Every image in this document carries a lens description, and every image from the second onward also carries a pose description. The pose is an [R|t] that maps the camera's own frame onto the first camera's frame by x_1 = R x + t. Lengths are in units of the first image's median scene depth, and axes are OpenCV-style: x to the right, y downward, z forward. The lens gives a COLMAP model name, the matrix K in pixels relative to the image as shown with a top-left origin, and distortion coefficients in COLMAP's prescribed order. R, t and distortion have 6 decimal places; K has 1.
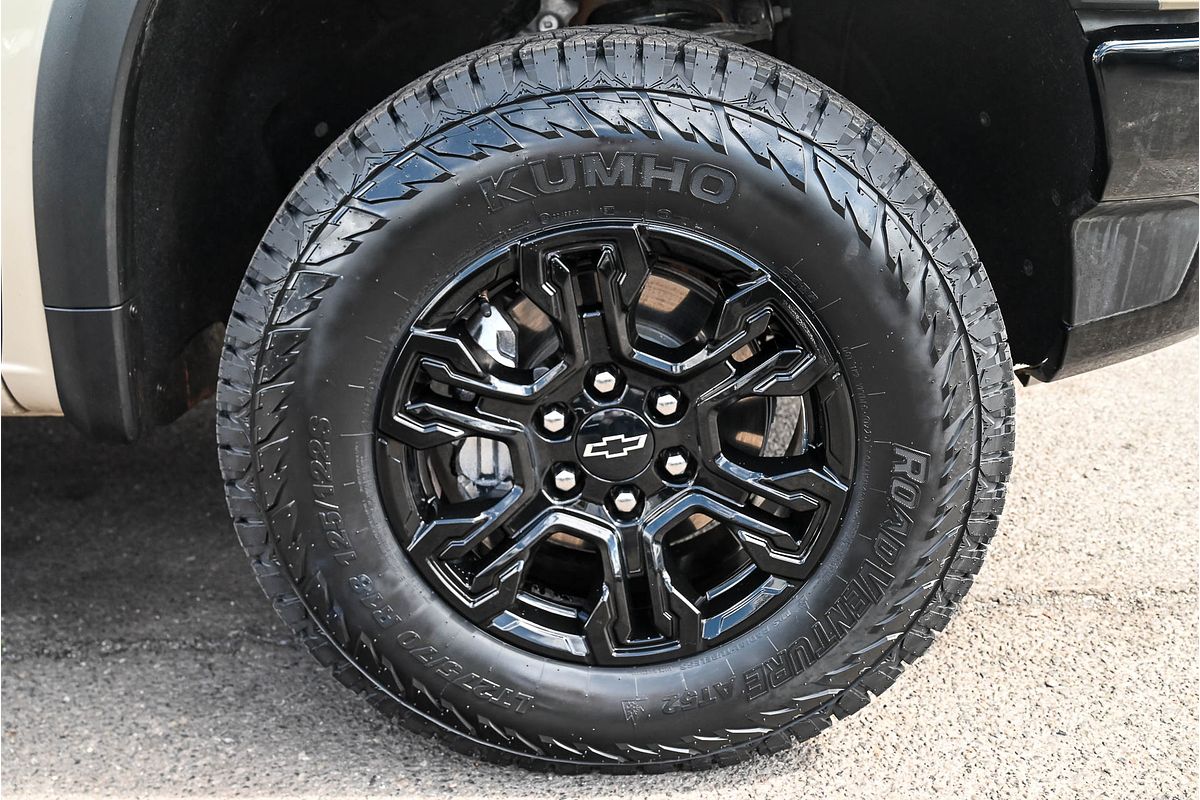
lens RADIAL K [[1144.4, 0, 598.4], [0, 1144.4, 399.0], [0, 0, 1]] dist [-0.017498, 0.000000]
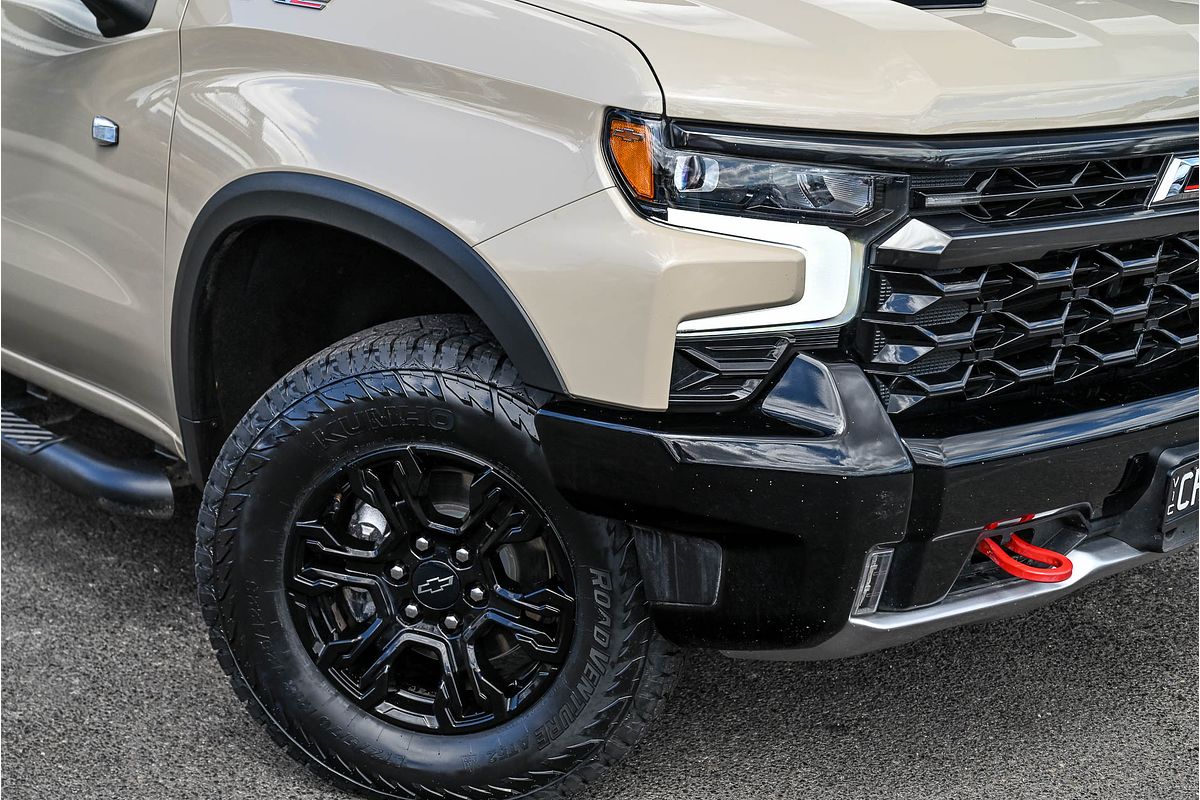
lens RADIAL K [[1869.4, 0, 598.6], [0, 1869.4, 398.0], [0, 0, 1]] dist [-0.022008, 0.000000]
pose [[0.954890, -0.114370, -0.274050, 0.940173], [0.084708, 0.989422, -0.117766, 0.107039], [0.284620, 0.089239, 0.954478, -1.352801]]
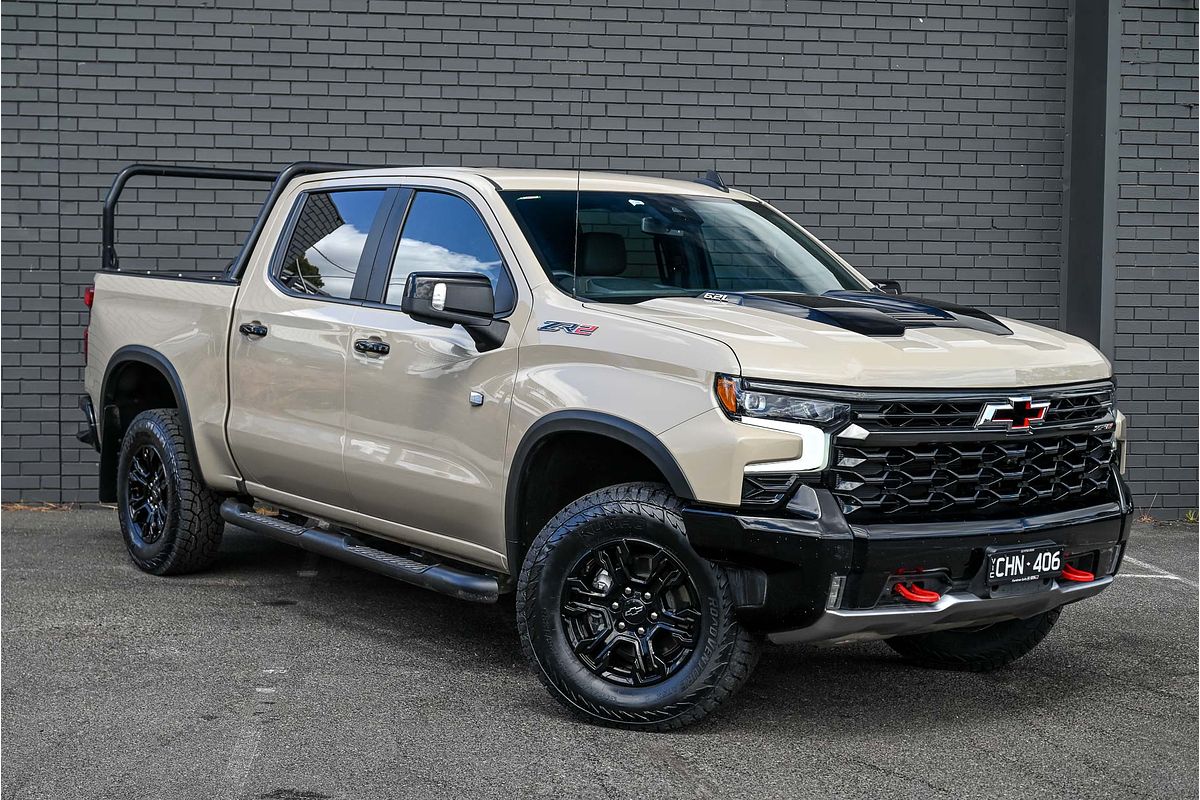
lens RADIAL K [[1772.0, 0, 604.3], [0, 1772.0, 412.2], [0, 0, 1]] dist [0.005771, 0.000000]
pose [[0.924247, -0.153036, -0.349783, 1.717356], [0.035128, 0.946351, -0.321224, 1.079791], [0.380176, 0.284603, 0.880038, -3.446339]]
